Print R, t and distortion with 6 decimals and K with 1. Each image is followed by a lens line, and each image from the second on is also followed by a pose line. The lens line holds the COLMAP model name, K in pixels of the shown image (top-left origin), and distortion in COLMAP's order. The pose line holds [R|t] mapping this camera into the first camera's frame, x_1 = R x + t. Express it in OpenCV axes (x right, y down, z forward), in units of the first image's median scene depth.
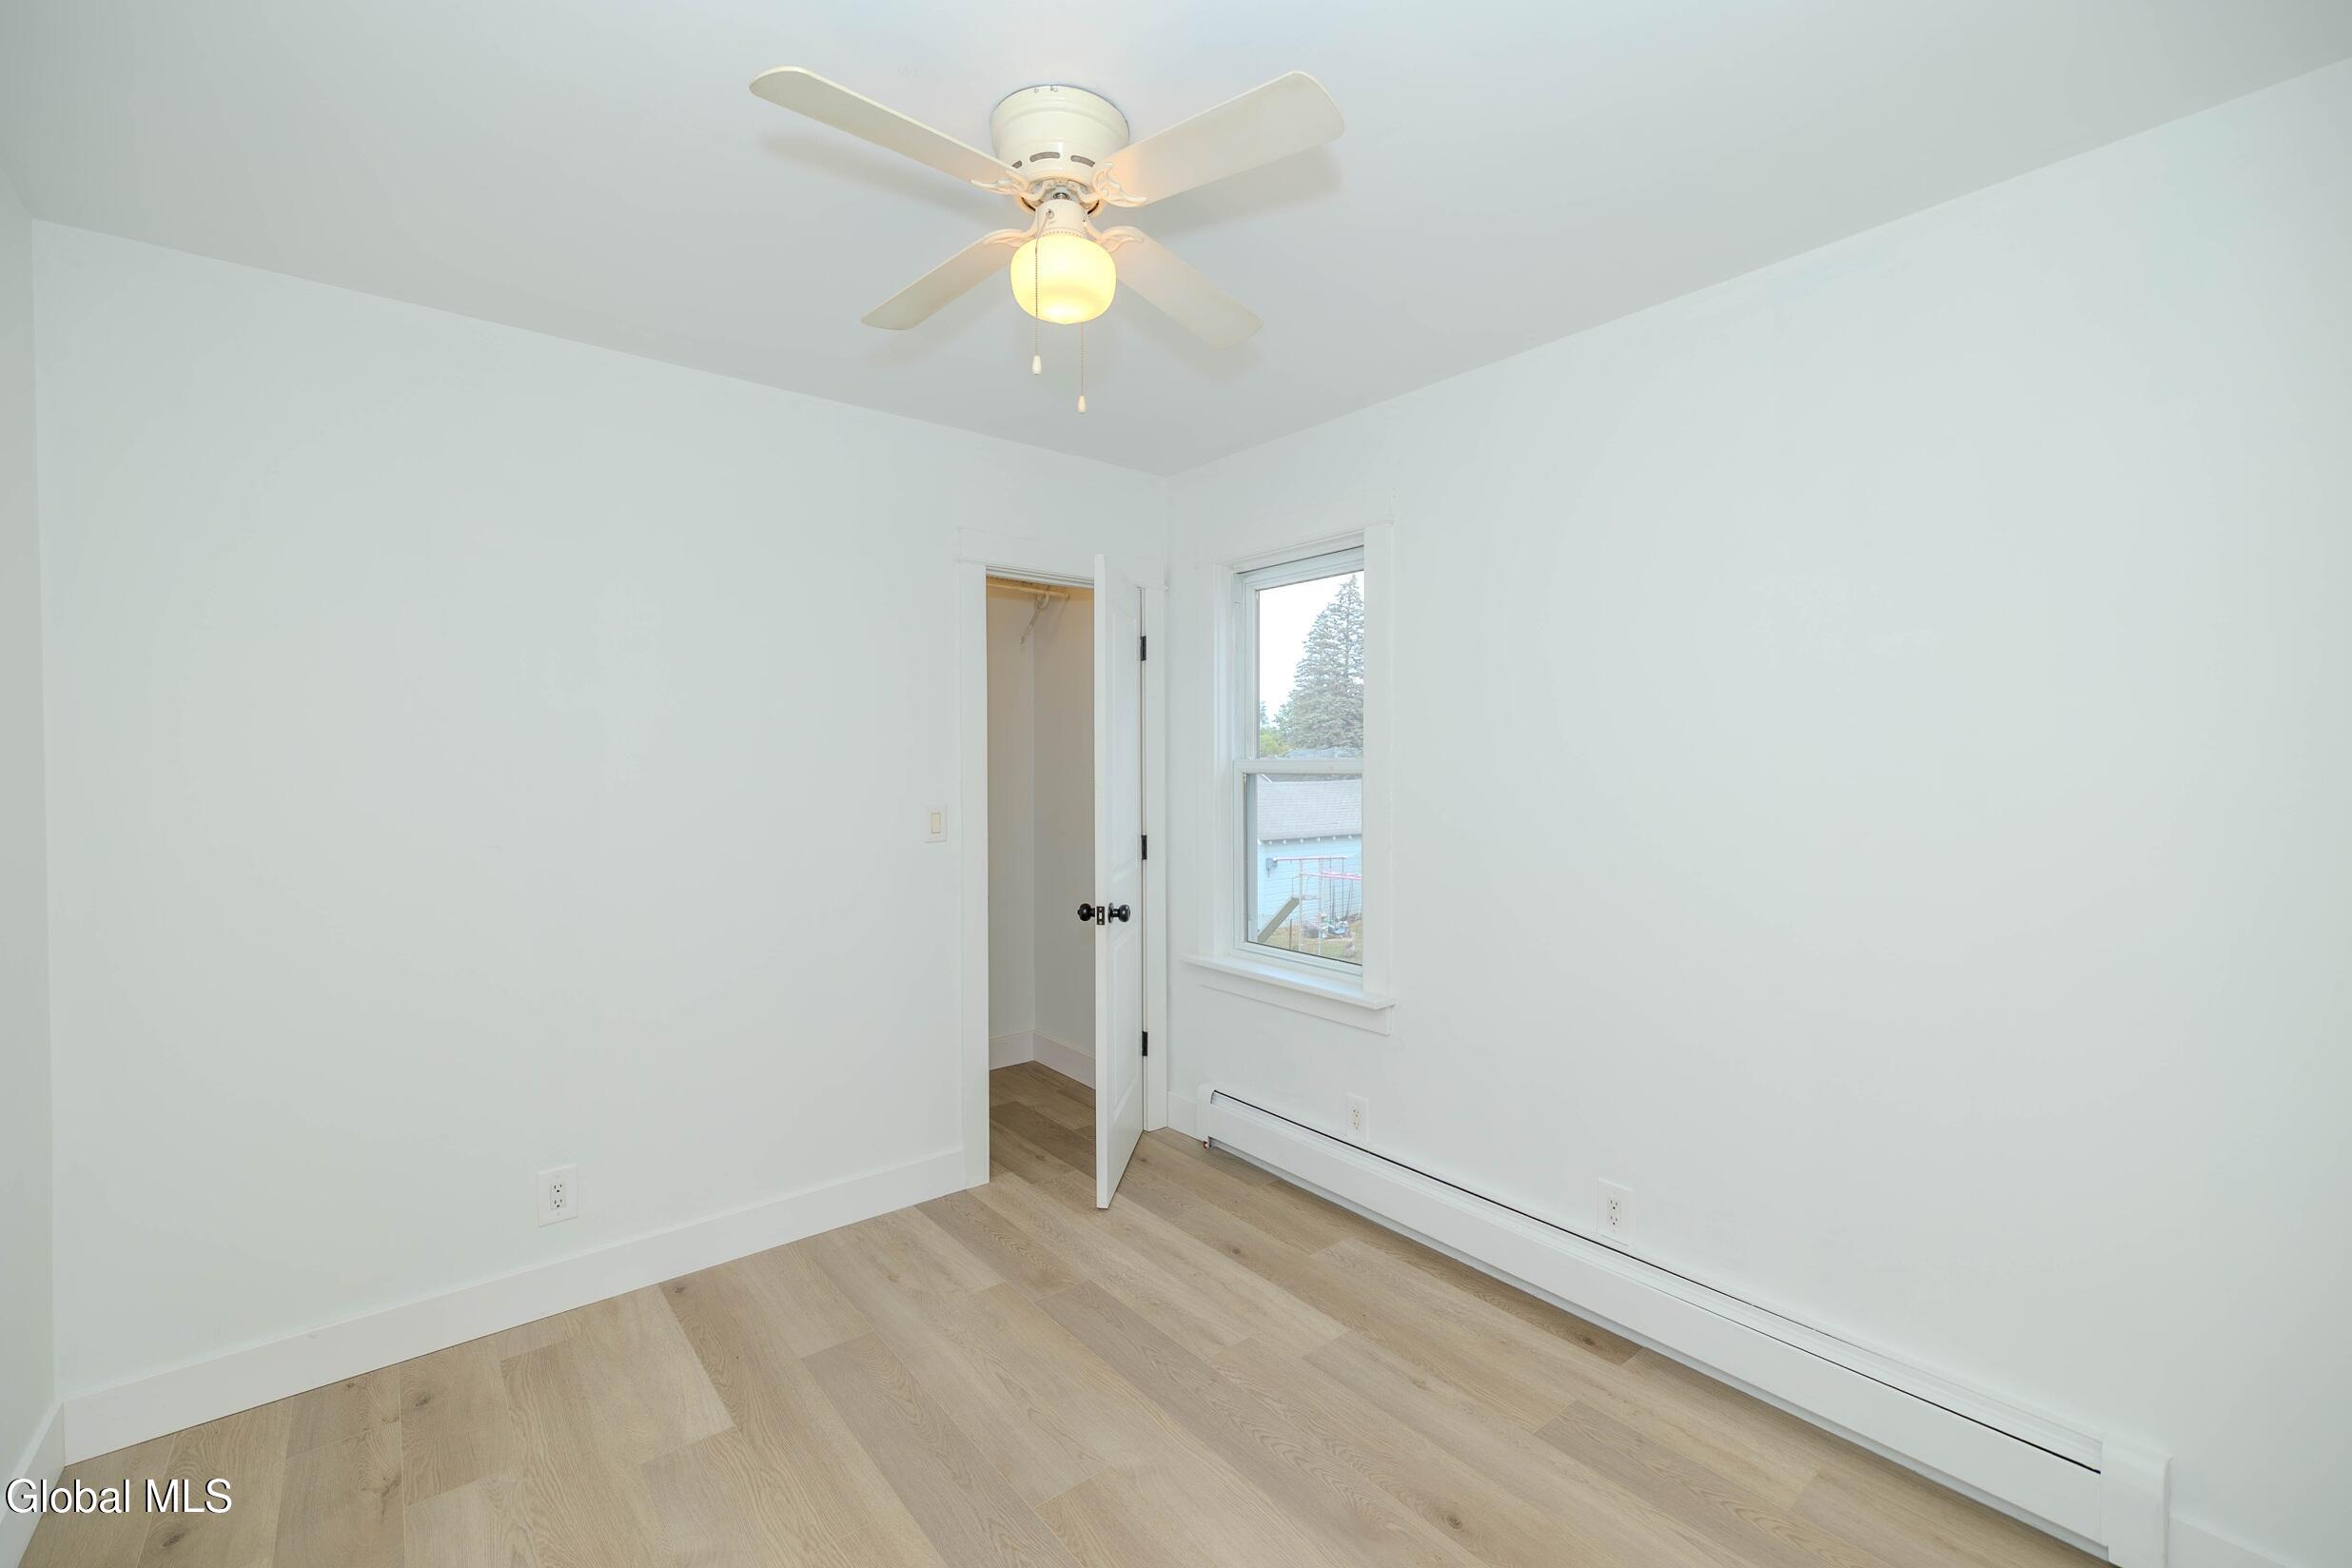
lens RADIAL K [[1019.1, 0, 1176.2], [0, 1019.1, 777.5], [0, 0, 1]] dist [0.015039, -0.000264]
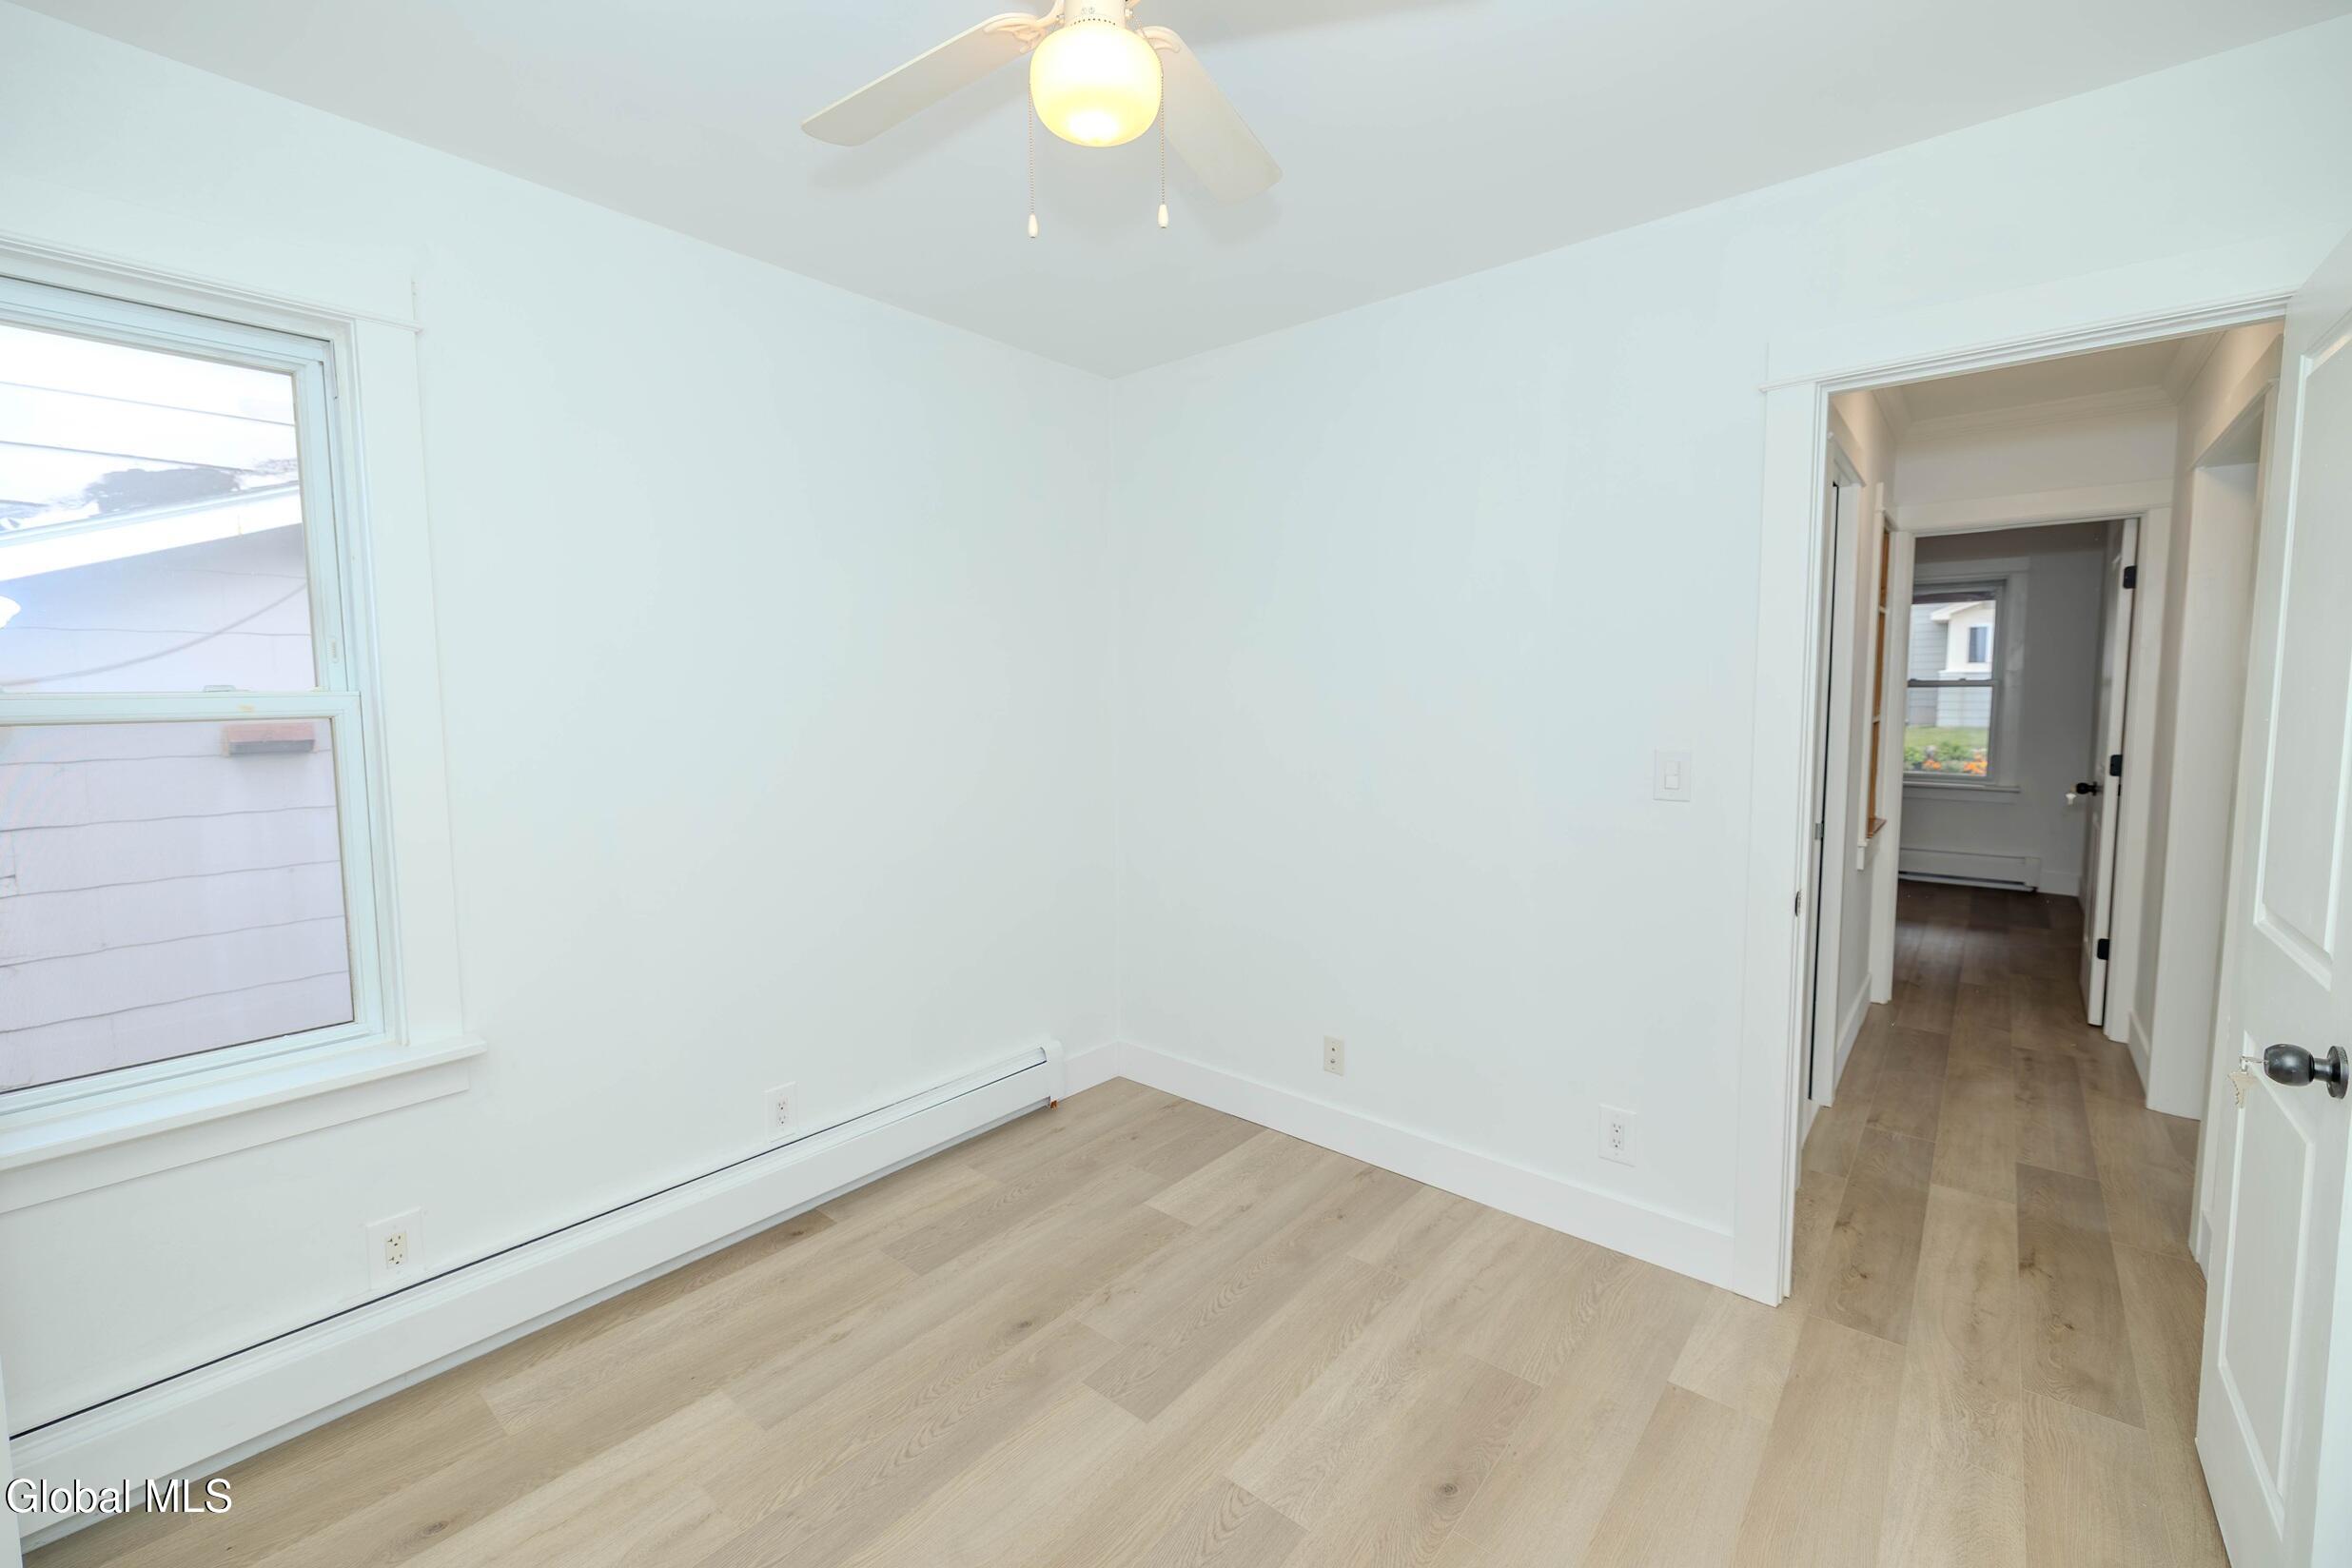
lens RADIAL K [[1019.1, 0, 1176.2], [0, 1019.1, 777.5], [0, 0, 1]] dist [0.015039, -0.000264]
pose [[-0.223025, -0.086731, 0.970947, -0.712383], [0.012912, 0.995684, 0.091907, -0.021092], [-0.974727, 0.033034, -0.220943, 0.862914]]
